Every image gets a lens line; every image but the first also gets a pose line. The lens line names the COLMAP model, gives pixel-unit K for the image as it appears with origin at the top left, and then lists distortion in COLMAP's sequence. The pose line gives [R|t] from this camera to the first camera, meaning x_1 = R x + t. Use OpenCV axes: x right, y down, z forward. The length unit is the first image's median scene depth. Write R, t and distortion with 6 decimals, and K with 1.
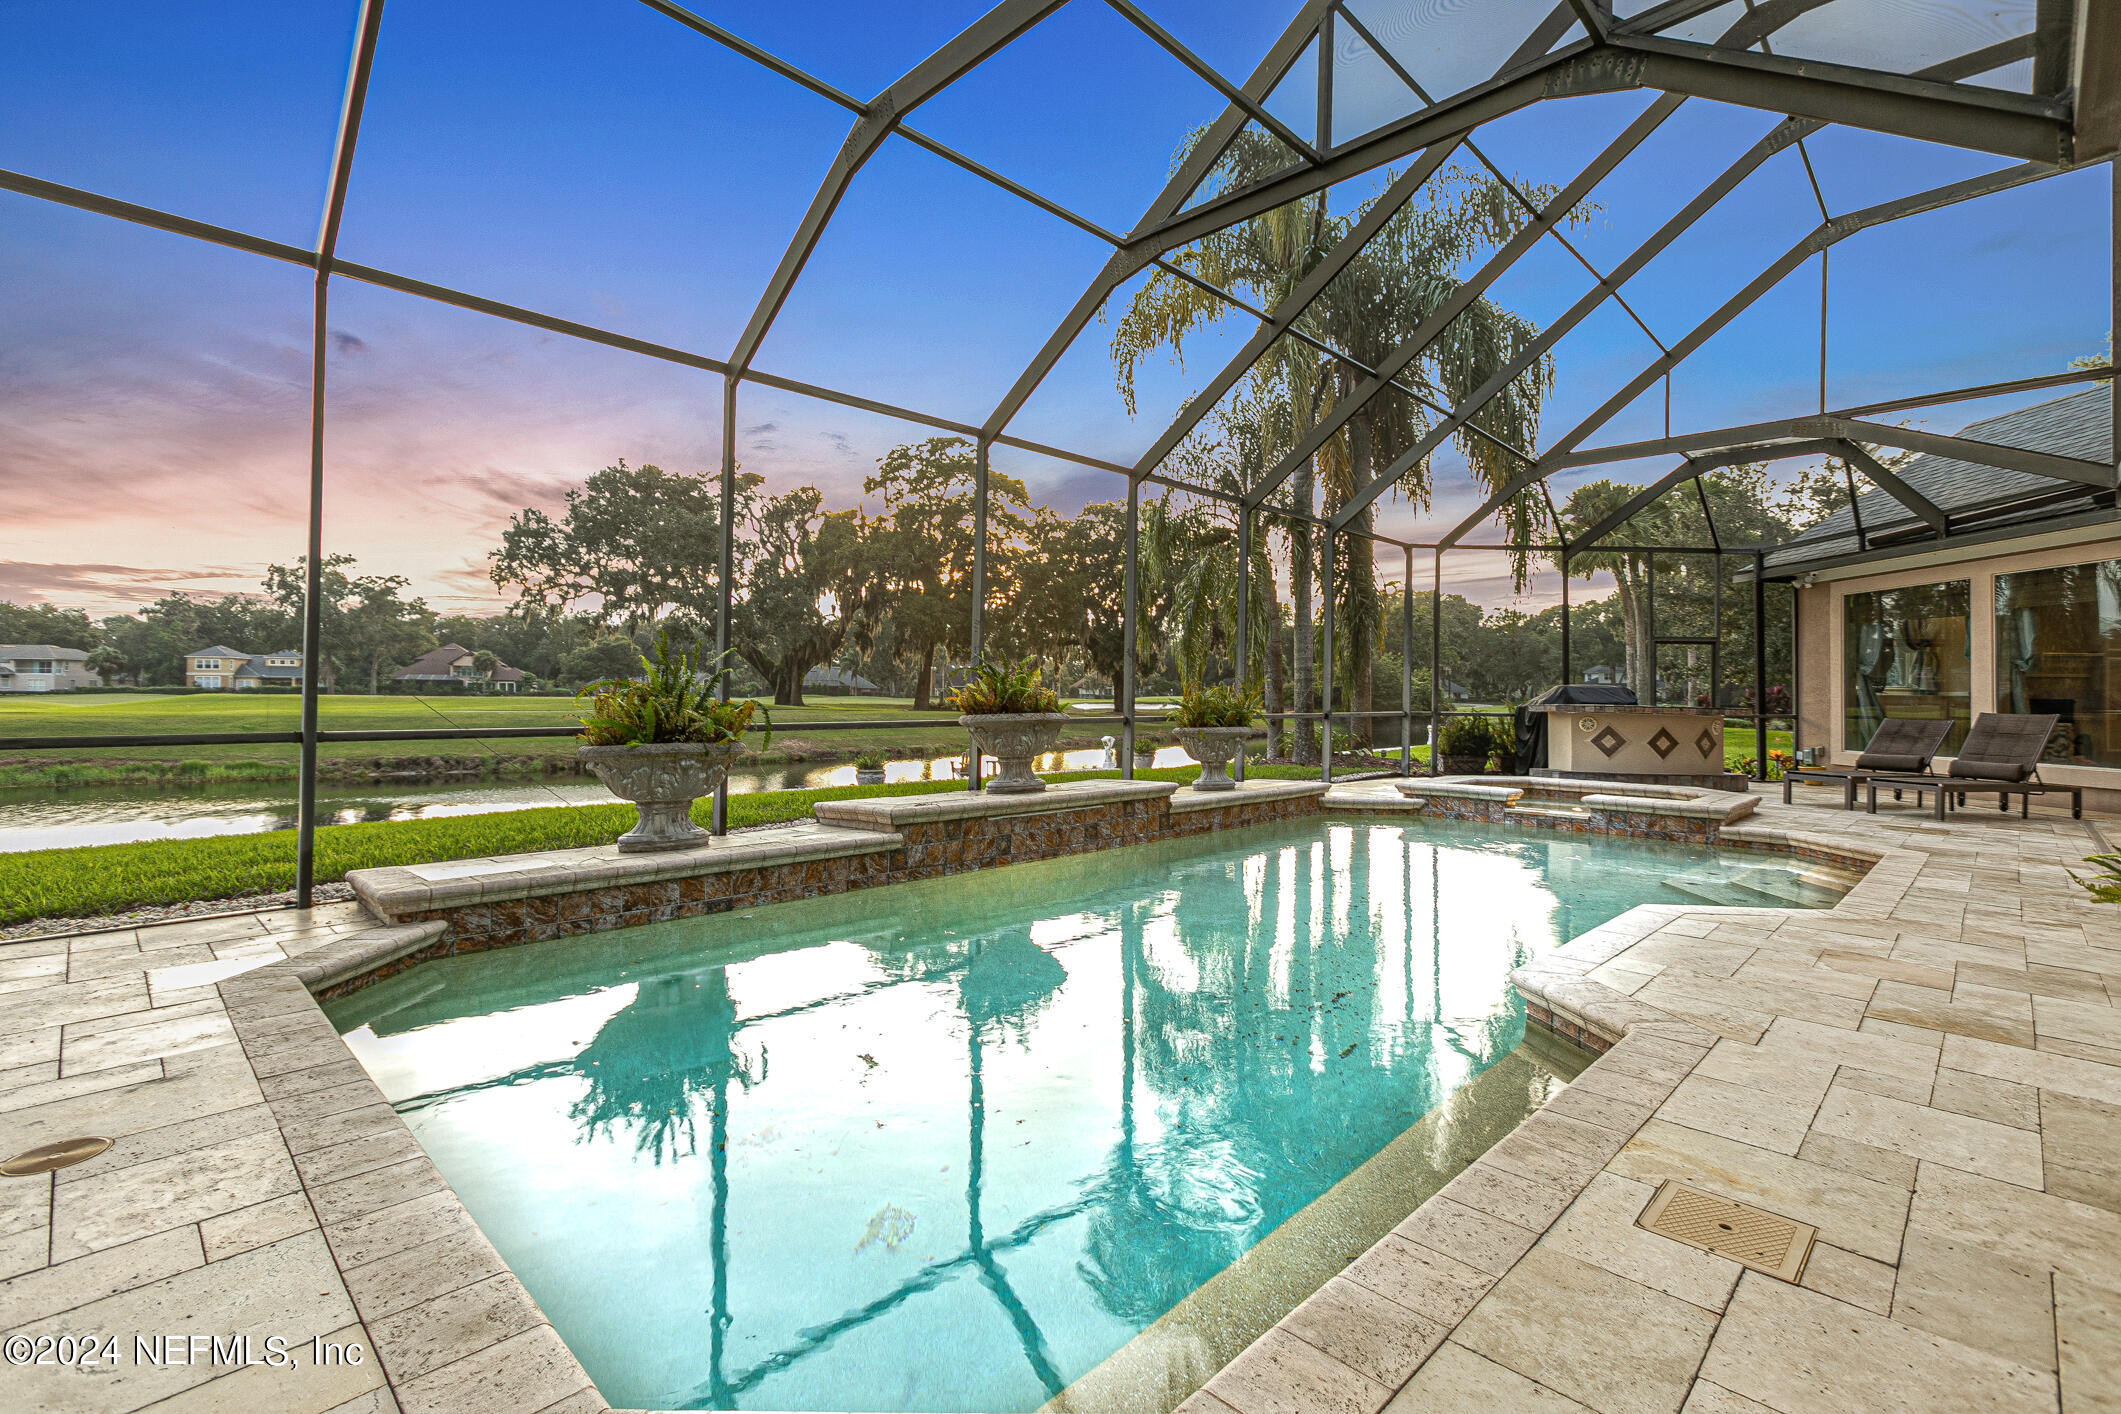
lens RADIAL K [[957.9, 0, 1060.5], [0, 957.9, 707.0], [0, 0, 1]] dist [-0.001880, 0.000396]
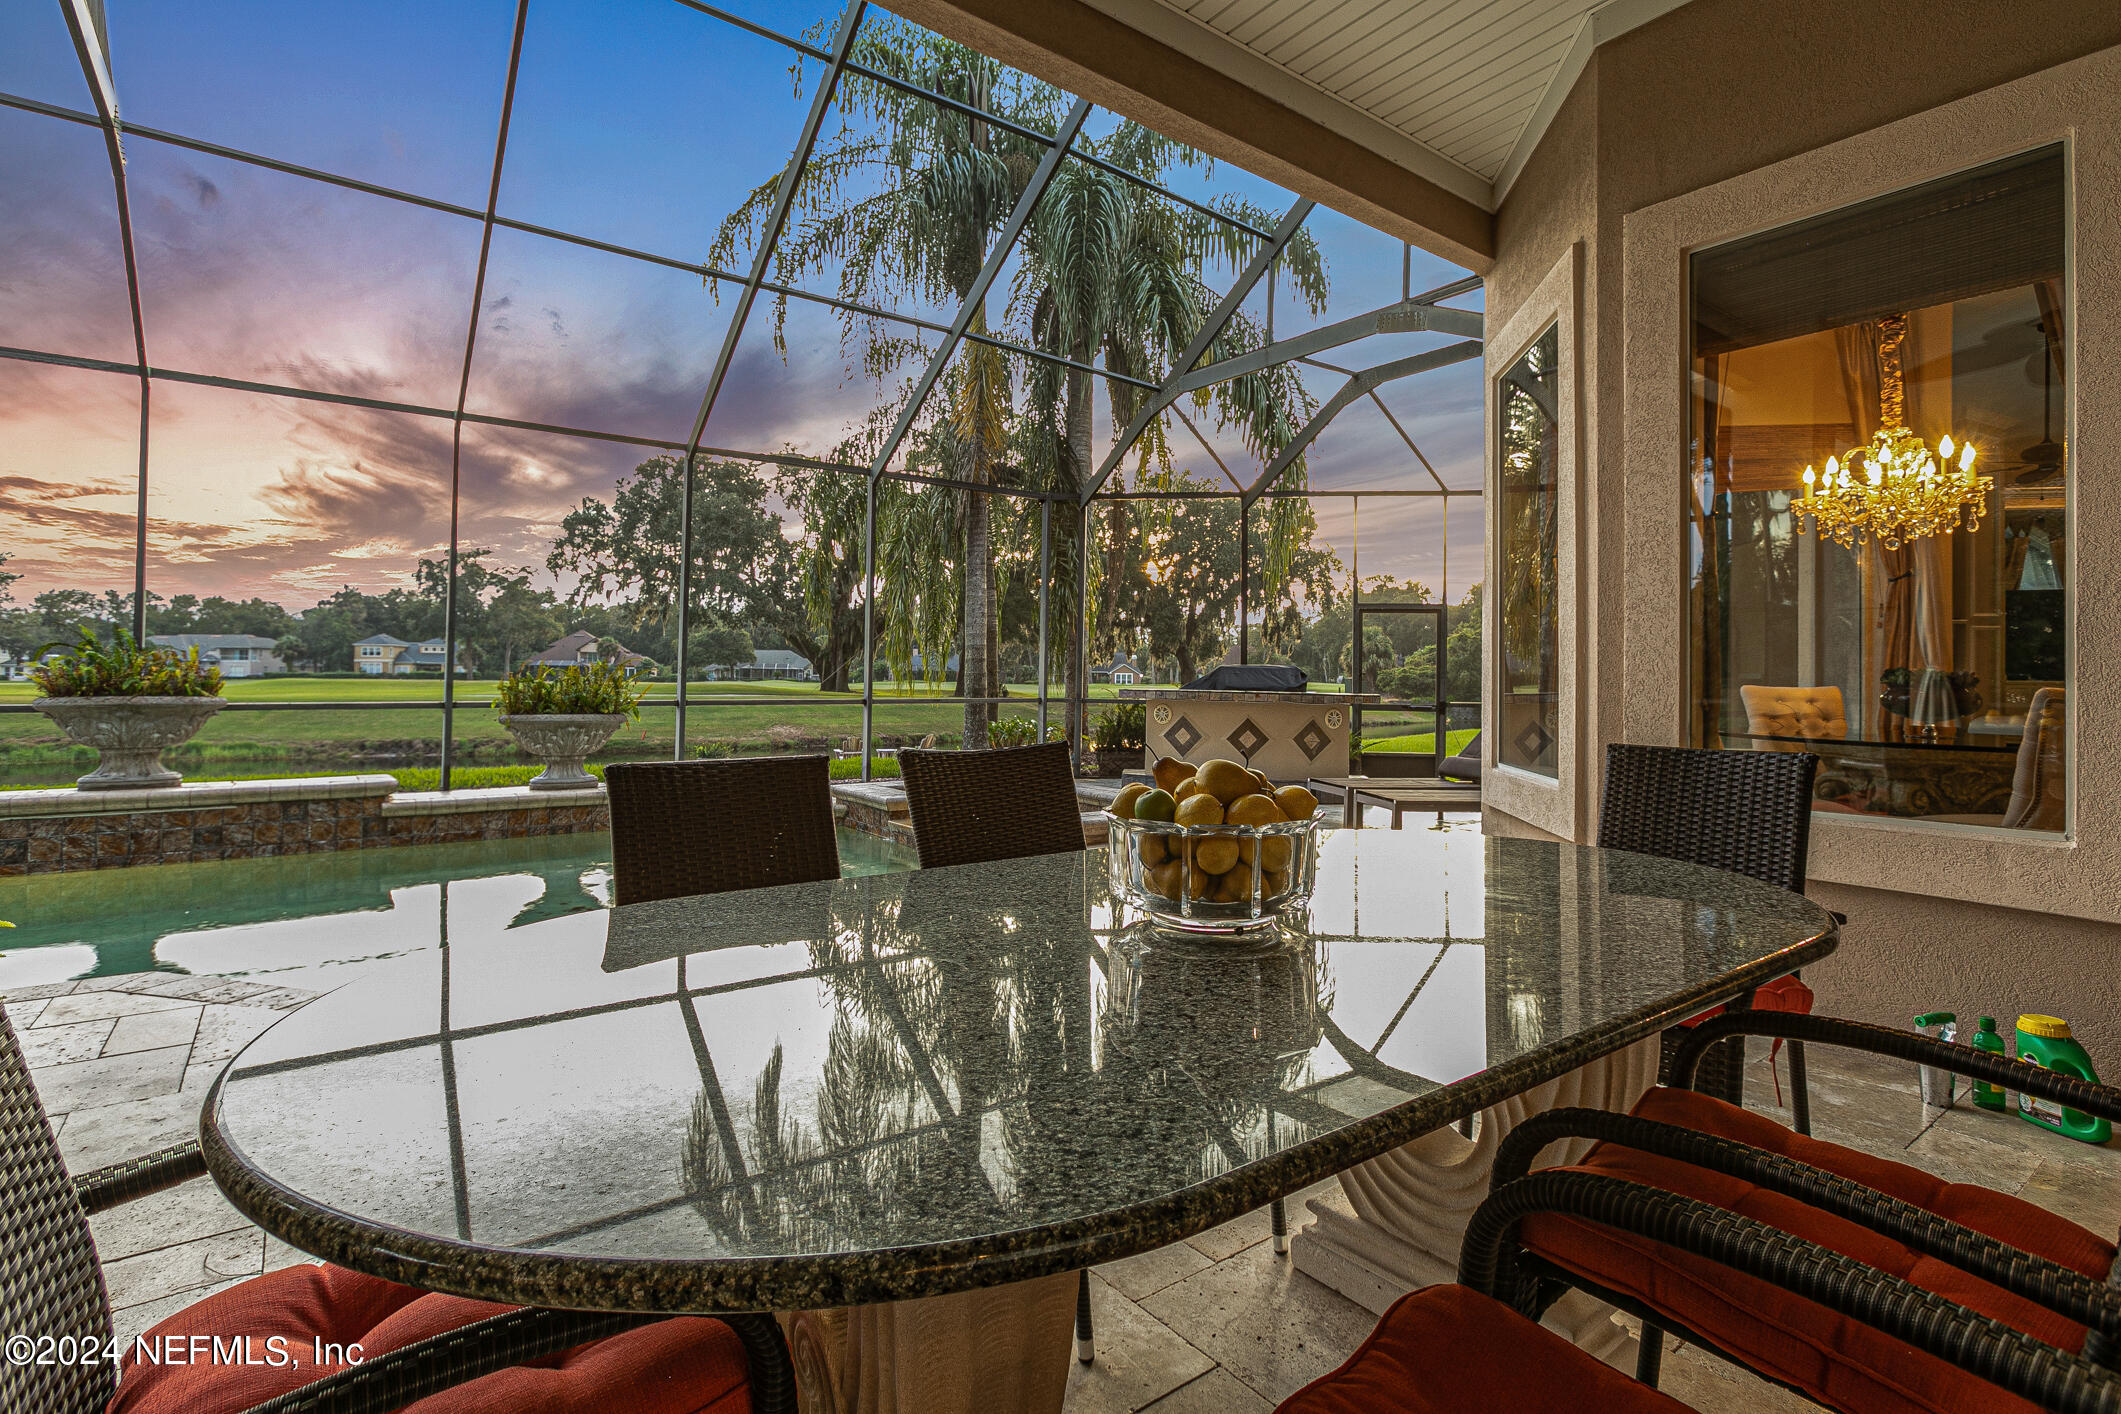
lens RADIAL K [[998.4, 0, 1060.5], [0, 998.4, 707.0], [0, 0, 1]] dist [-0.002781, 0.007299]
pose [[0.987107, 0.005445, -0.159970, 0.109589], [-0.003348, 0.999905, 0.013377, 0.000227], [0.160028, -0.012669, 0.987031, 0.030875]]
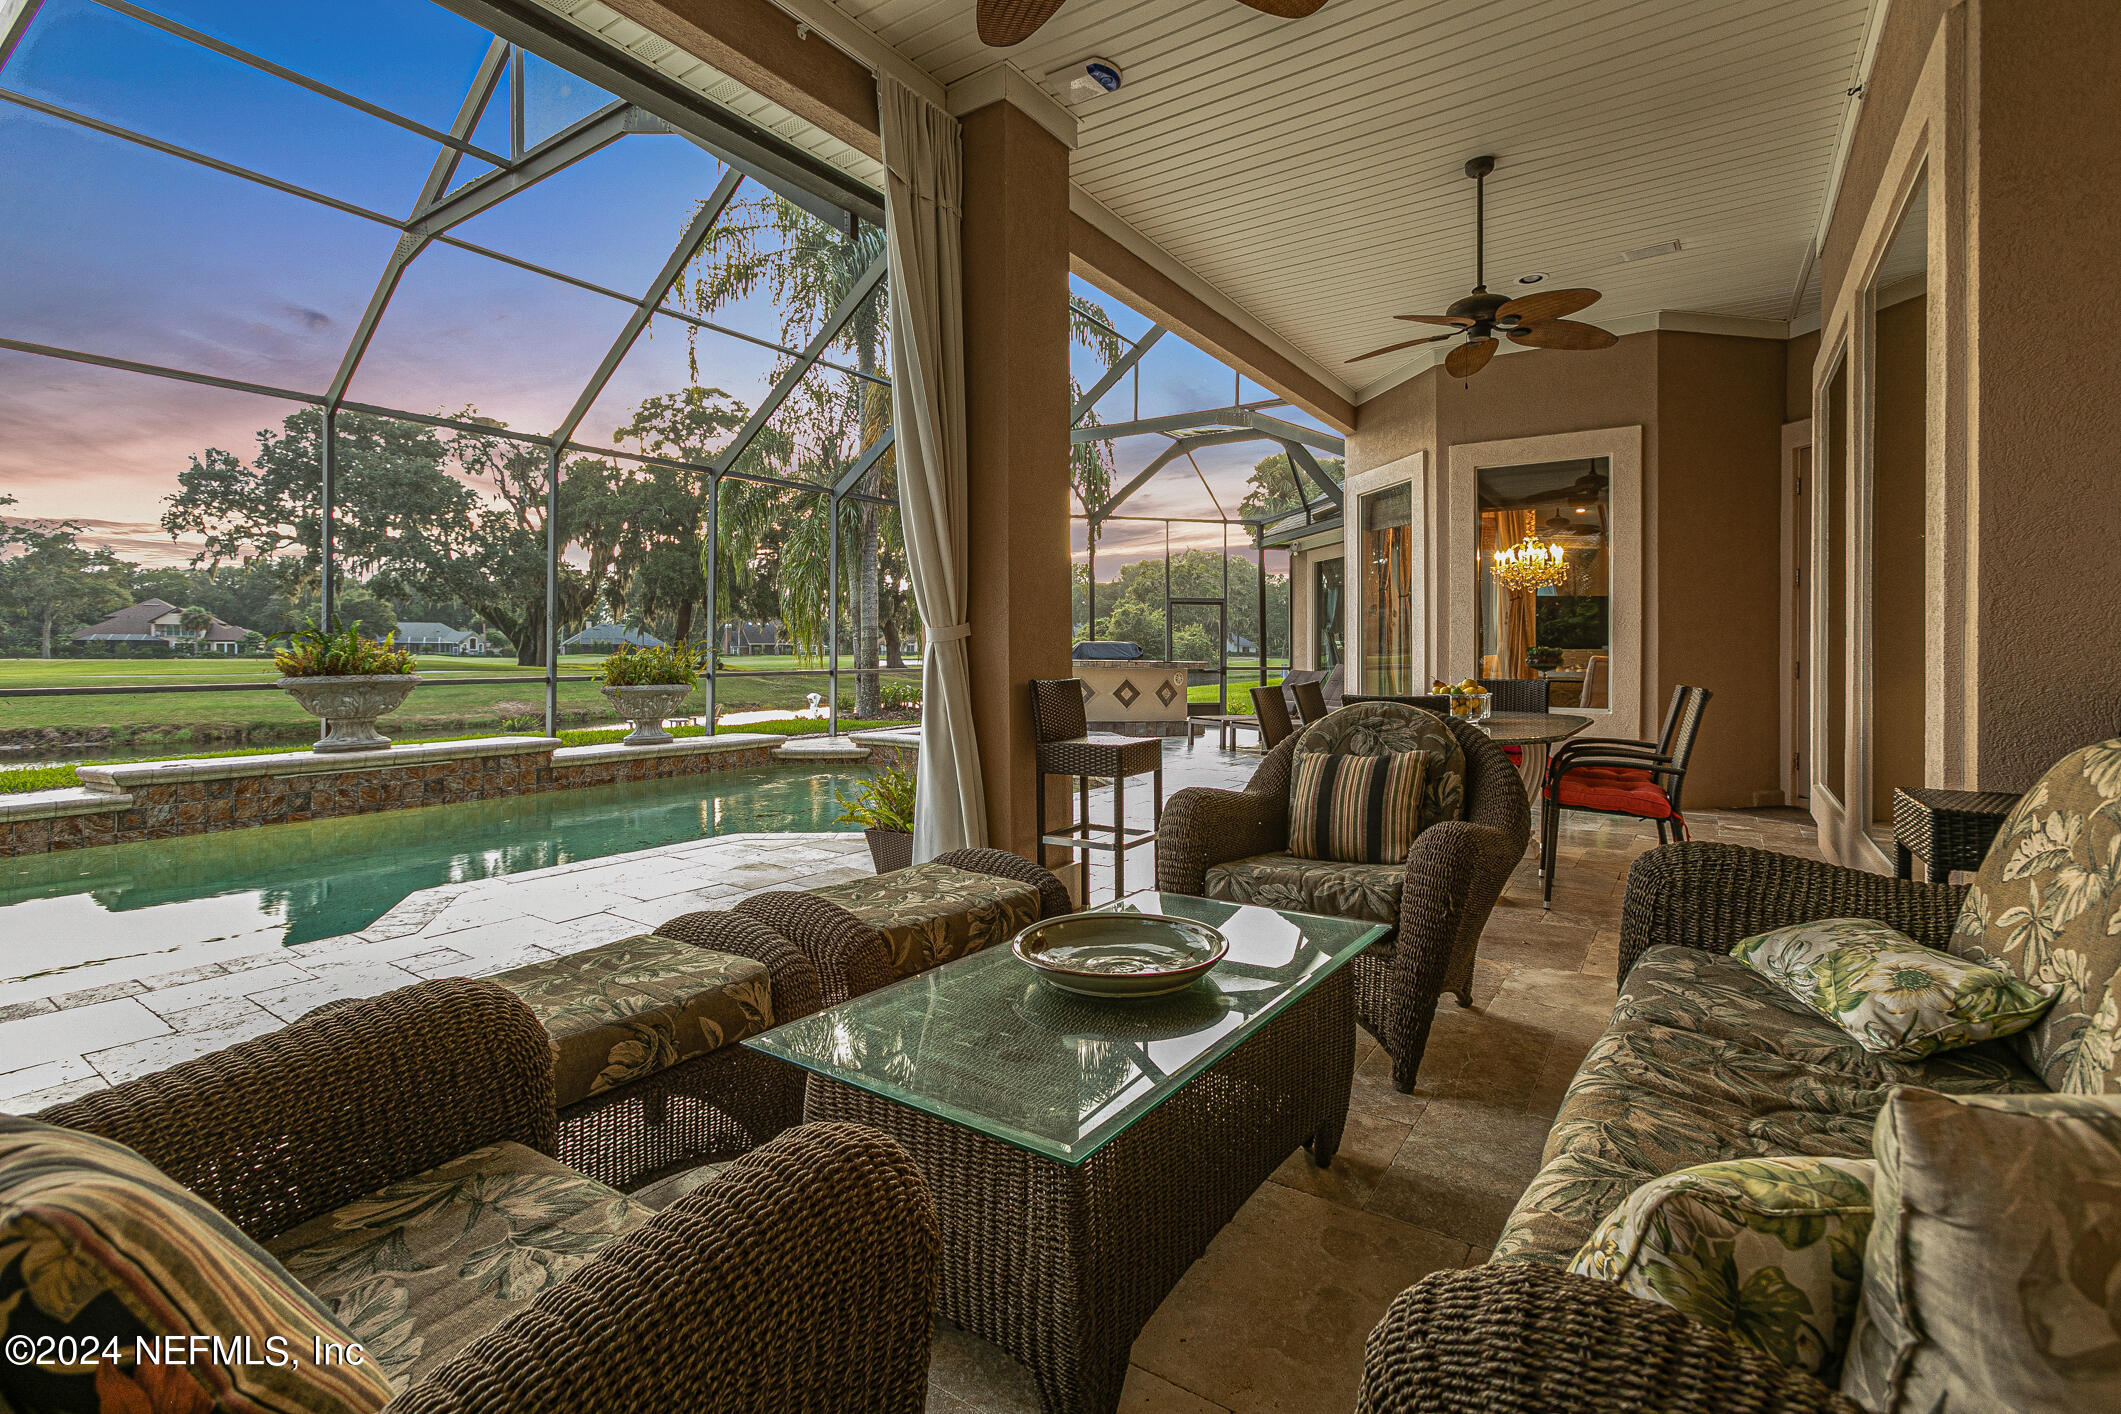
lens RADIAL K [[956.0, 0, 1046.8], [0, 956.0, 683.8], [0, 0, 1]] dist [0.009529, 0.000951]
pose [[0.986773, -0.013318, 0.161561, 0.063702], [0.009841, 0.999703, 0.022303, 0.000027], [-0.161810, -0.020418, 0.986611, -0.017901]]
